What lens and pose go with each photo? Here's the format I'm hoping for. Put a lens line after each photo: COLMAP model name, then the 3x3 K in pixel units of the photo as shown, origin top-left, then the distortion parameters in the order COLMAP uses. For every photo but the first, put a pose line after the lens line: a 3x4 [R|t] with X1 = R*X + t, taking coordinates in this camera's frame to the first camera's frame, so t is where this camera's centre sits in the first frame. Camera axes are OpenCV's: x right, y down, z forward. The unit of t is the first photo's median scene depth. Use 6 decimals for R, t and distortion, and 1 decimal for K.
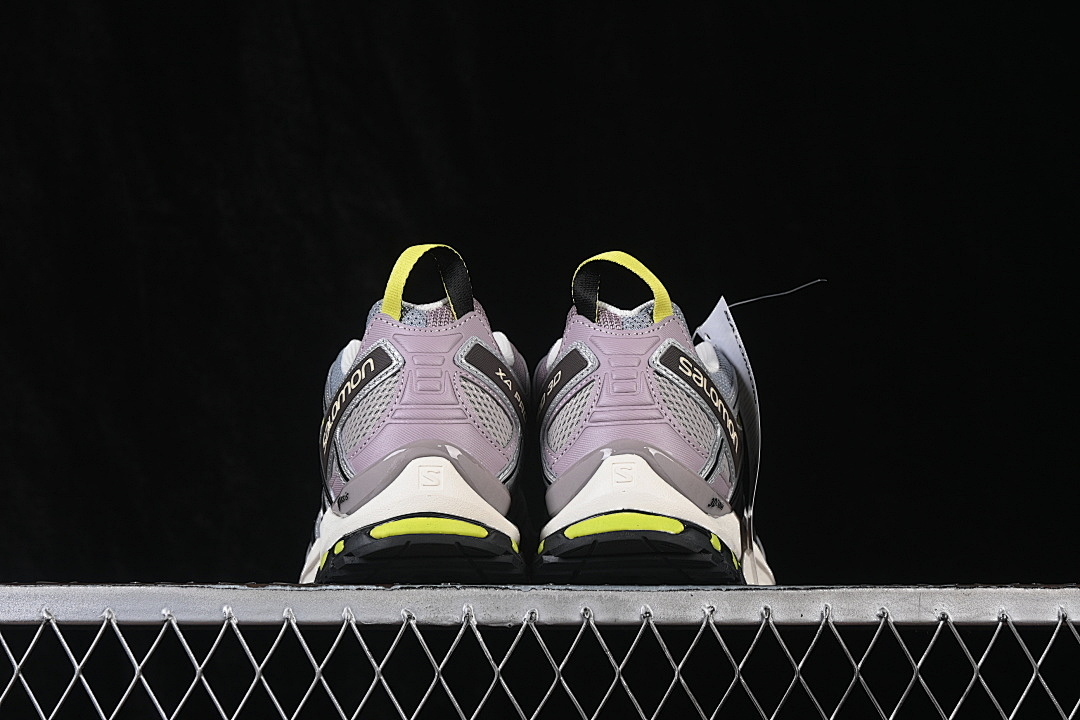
lens RADIAL K [[2336.0, 0, 541.6], [0, 2336.0, 359.7], [0, 0, 1]] dist [-0.056796, 0.000000]
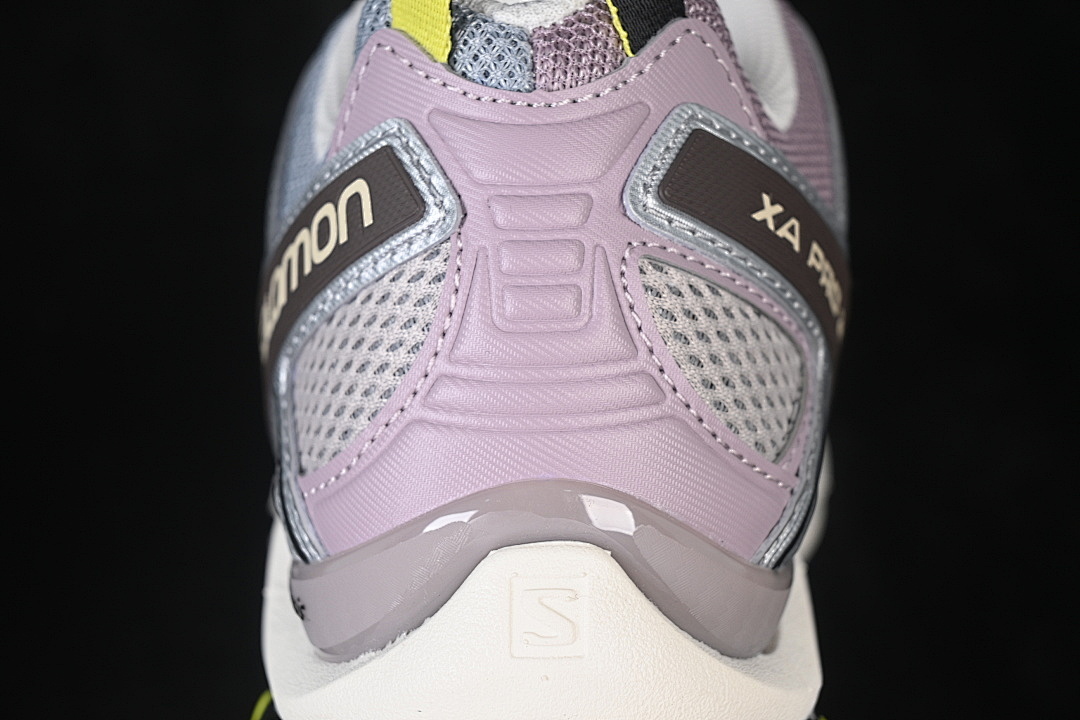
lens RADIAL K [[2336.0, 0, 540.3], [0, 2336.0, 360.0], [0, 0, 1]] dist [-0.056796, 0.000000]
pose [[0.996109, 0.009623, -0.087602, -0.020776], [0.023954, 0.927036, 0.374206, -0.097821], [0.084811, -0.374848, 0.923199, 0.702822]]
